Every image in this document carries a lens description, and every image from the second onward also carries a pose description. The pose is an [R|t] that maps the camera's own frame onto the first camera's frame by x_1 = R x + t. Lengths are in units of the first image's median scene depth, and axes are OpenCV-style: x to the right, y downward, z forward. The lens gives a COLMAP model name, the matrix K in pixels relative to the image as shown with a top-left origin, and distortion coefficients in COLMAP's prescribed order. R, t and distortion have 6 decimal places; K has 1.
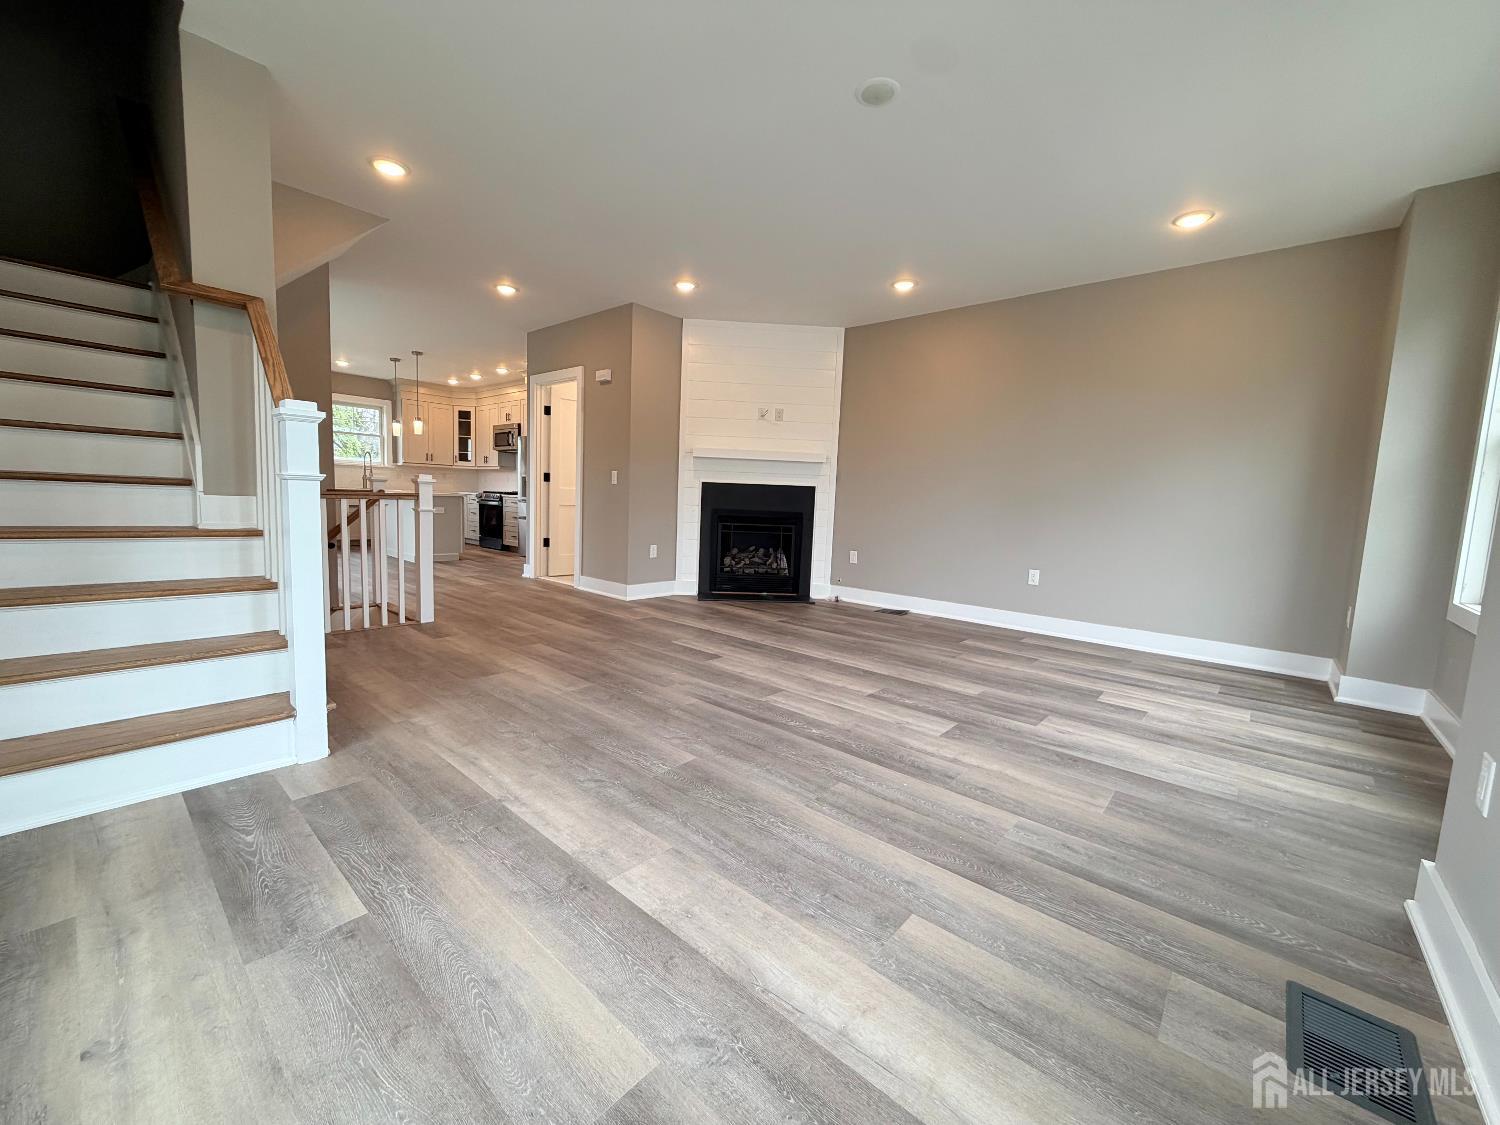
lens RADIAL K [[595.3, 0, 743.1], [0, 595.3, 556.1], [0, 0, 1]] dist [-0.001124, -0.000468]
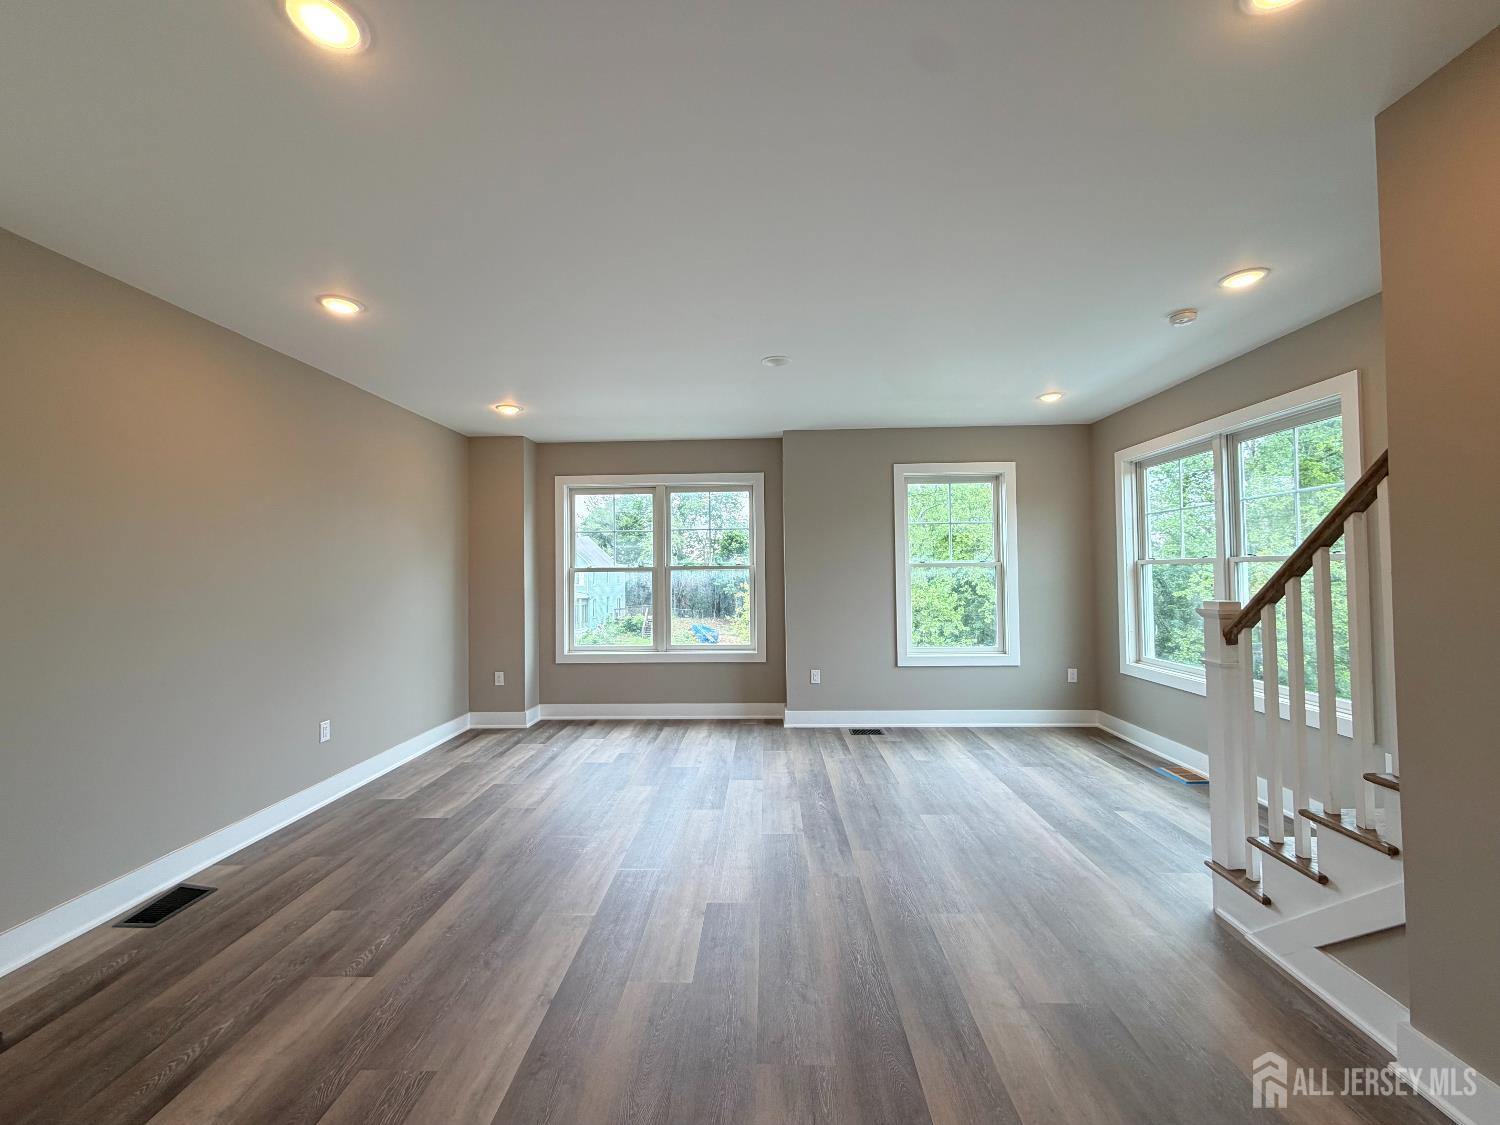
lens RADIAL K [[595.3, 0, 743.6], [0, 595.3, 554.4], [0, 0, 1]] dist [-0.001124, -0.000468]
pose [[-0.633697, -0.007699, 0.773543, -0.756360], [0.064516, 0.995941, 0.062765, -0.348649], [-0.770886, 0.089680, -0.630628, 1.770968]]
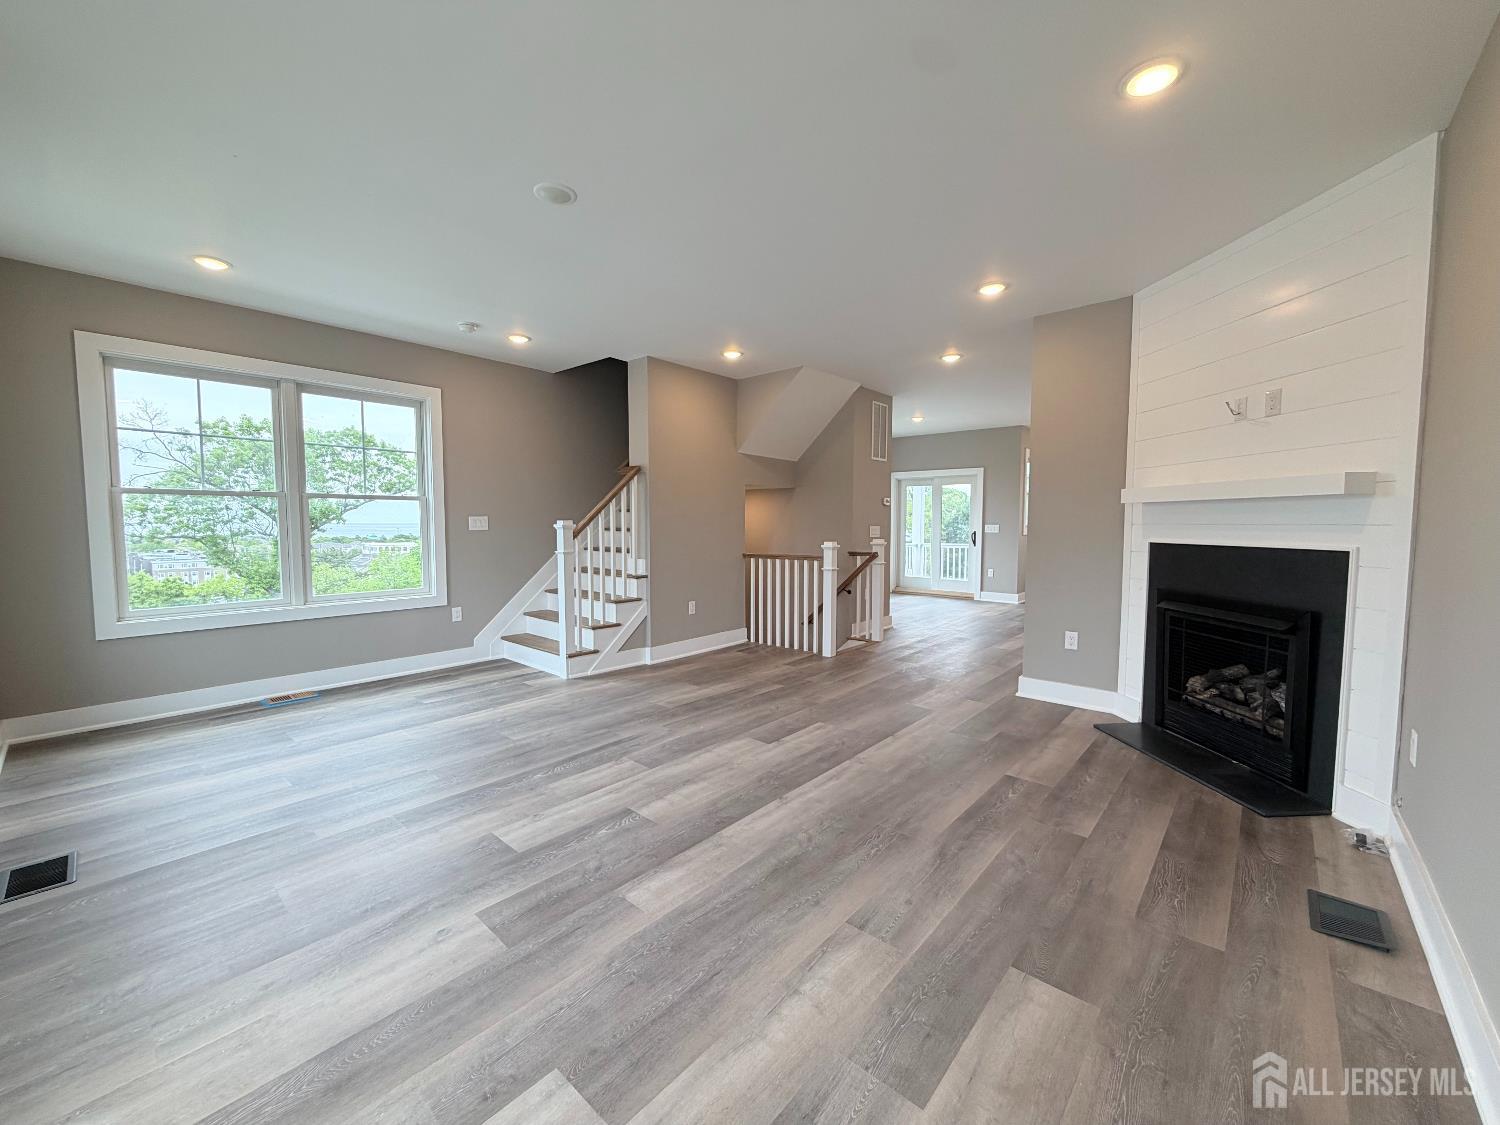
lens RADIAL K [[595.3, 0, 746.1], [0, 595.3, 560.5], [0, 0, 1]] dist [-0.001124, -0.000468]
pose [[0.002527, 0.025748, -0.999665, 1.126212], [-0.100371, 0.994627, 0.025365, -0.166590], [0.994947, 0.100273, 0.005097, 1.213629]]
